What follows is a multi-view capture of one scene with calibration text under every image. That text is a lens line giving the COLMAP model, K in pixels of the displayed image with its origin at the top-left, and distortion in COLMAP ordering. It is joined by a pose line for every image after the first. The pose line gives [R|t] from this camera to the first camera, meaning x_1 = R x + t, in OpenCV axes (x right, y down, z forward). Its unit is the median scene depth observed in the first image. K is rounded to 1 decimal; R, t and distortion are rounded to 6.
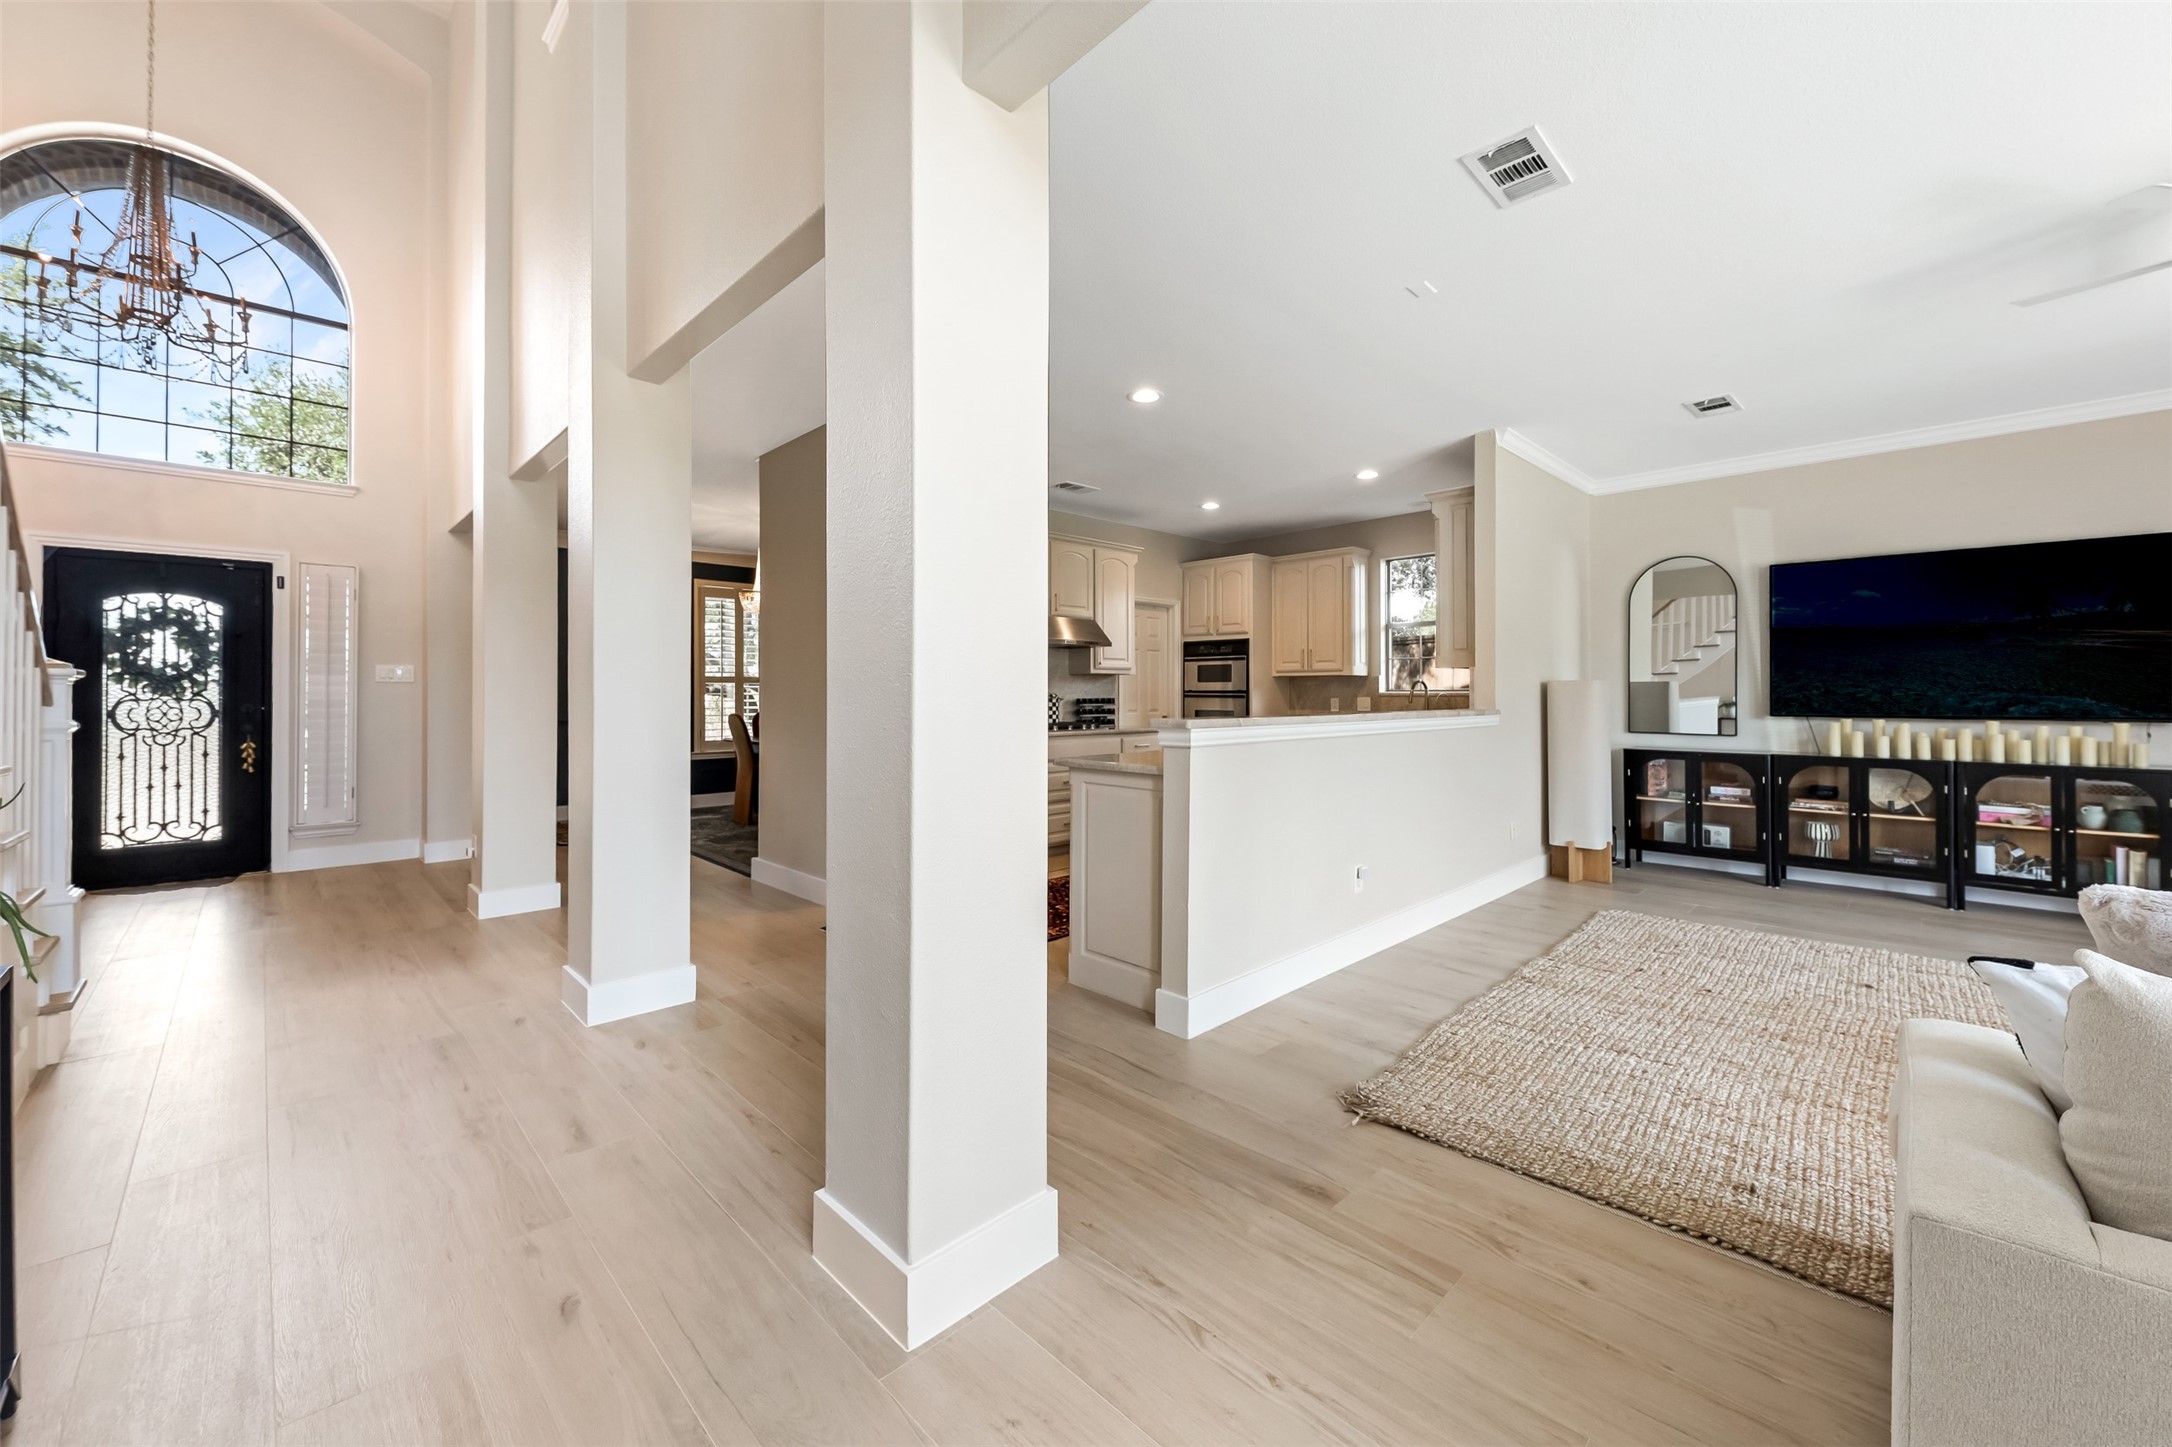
lens RADIAL K [[830.5, 0, 1093.6], [0, 830.5, 689.4], [0, 0, 1]] dist [0.006703, -0.005109]
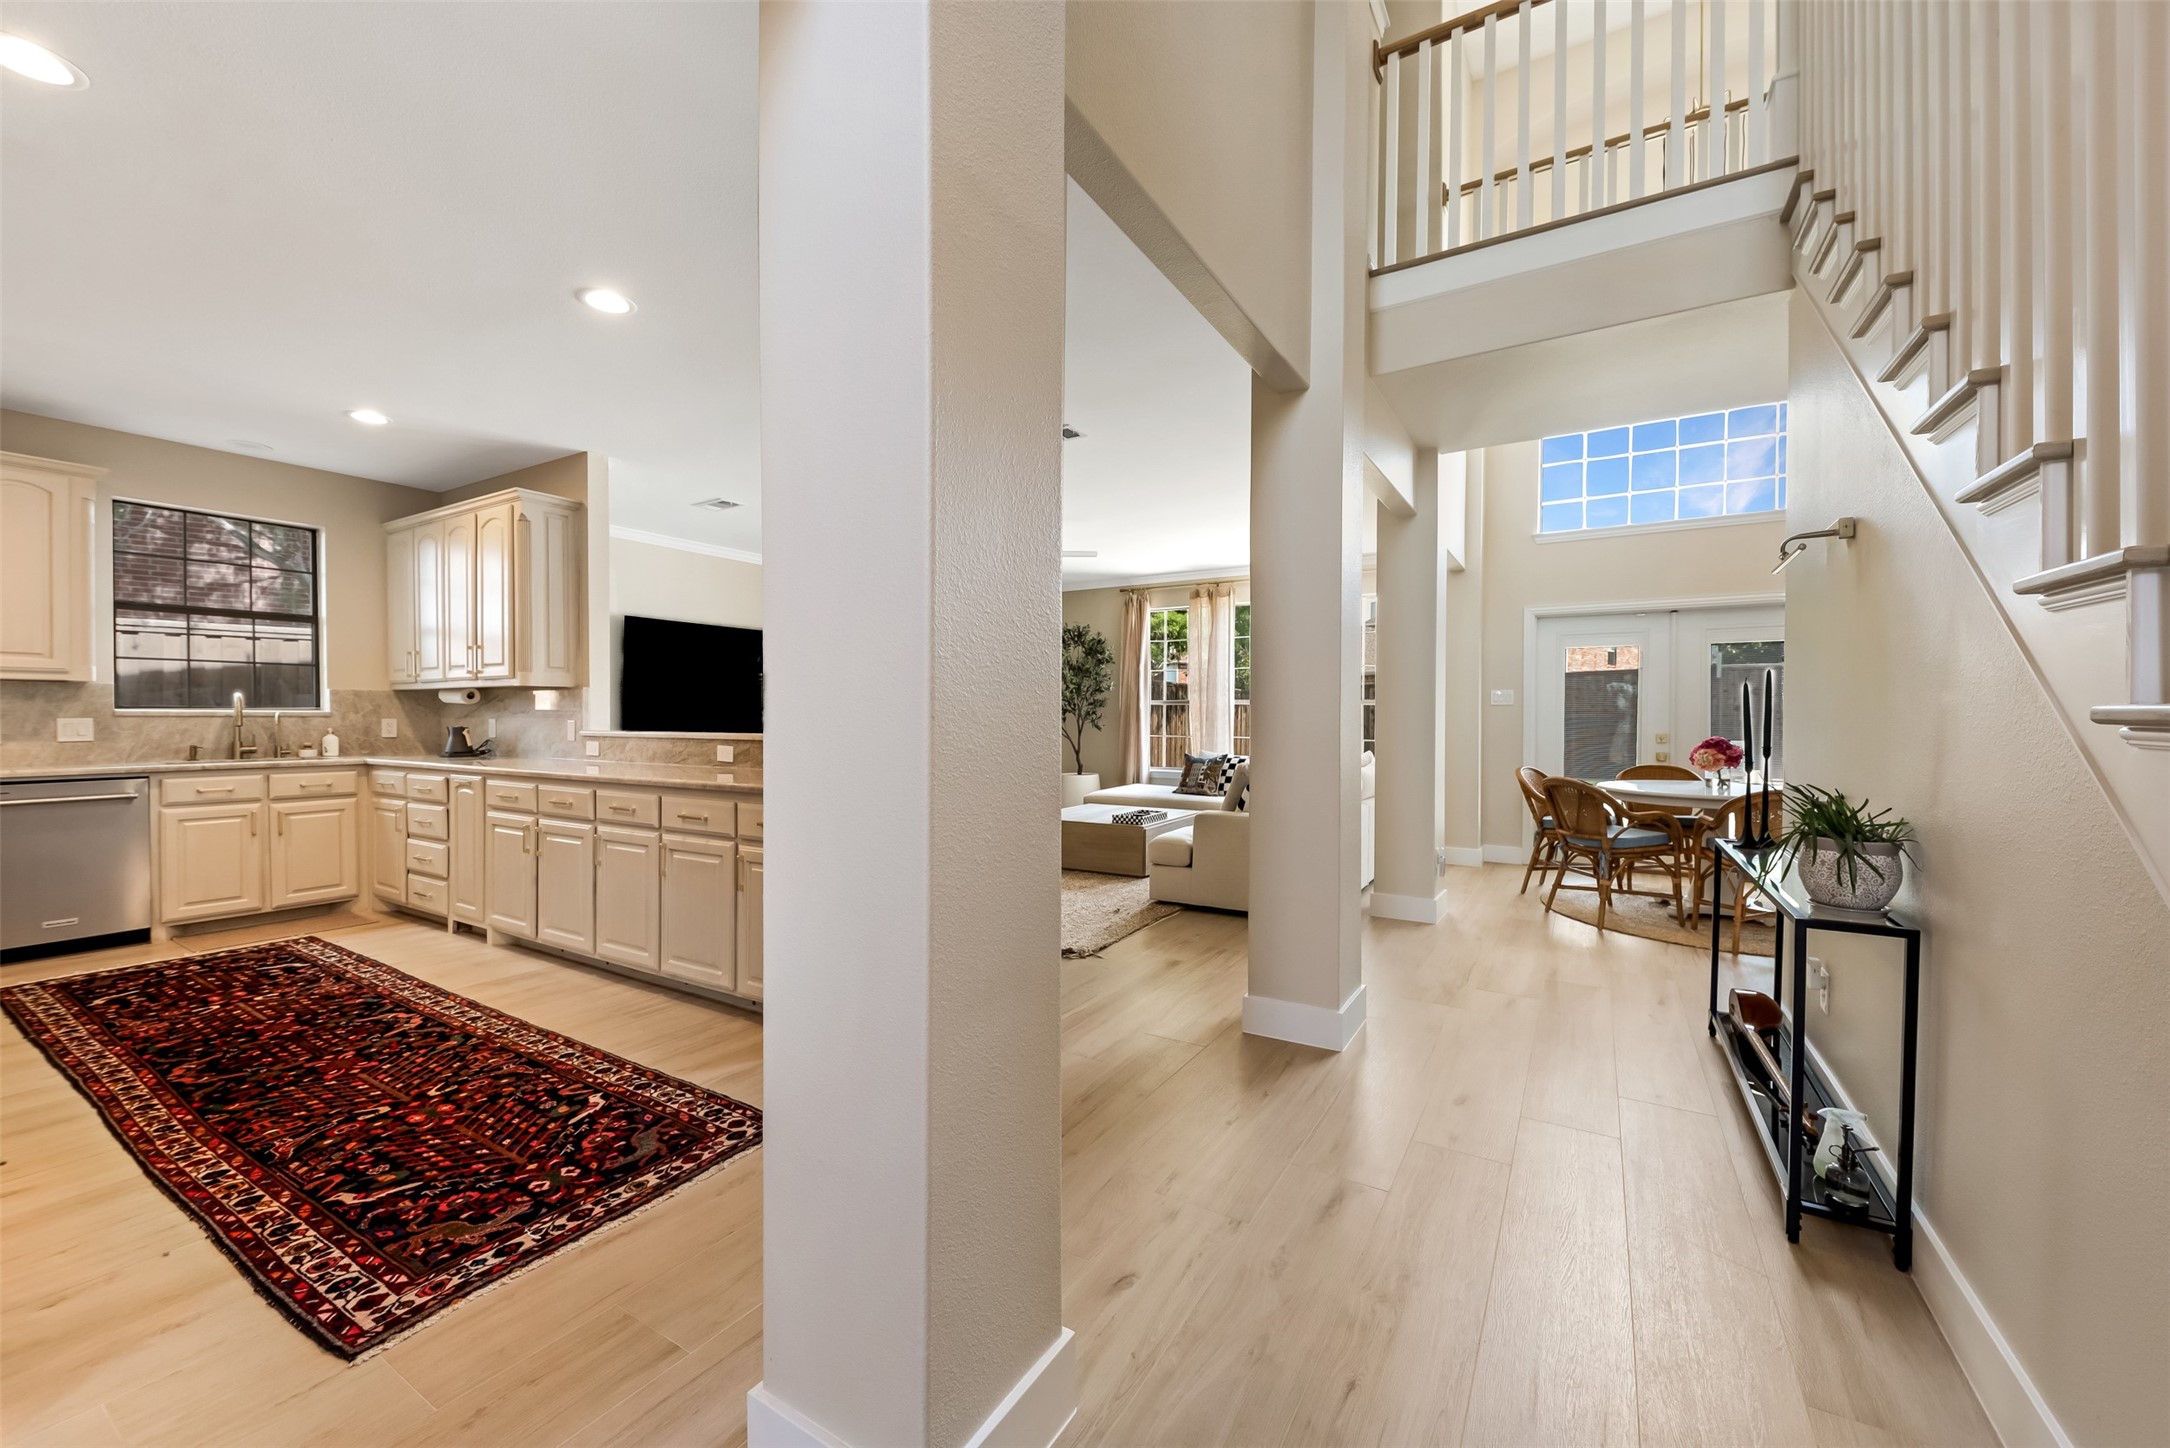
lens RADIAL K [[829.7, 0, 1105.2], [0, 829.7, 723.7], [0, 0, 1]] dist [0.006703, -0.005109]
pose [[-0.261668, -0.003787, 0.965151, -0.524369], [-0.006101, 0.999979, 0.002270, 0.008609], [-0.965139, -0.005294, -0.261685, 0.535433]]
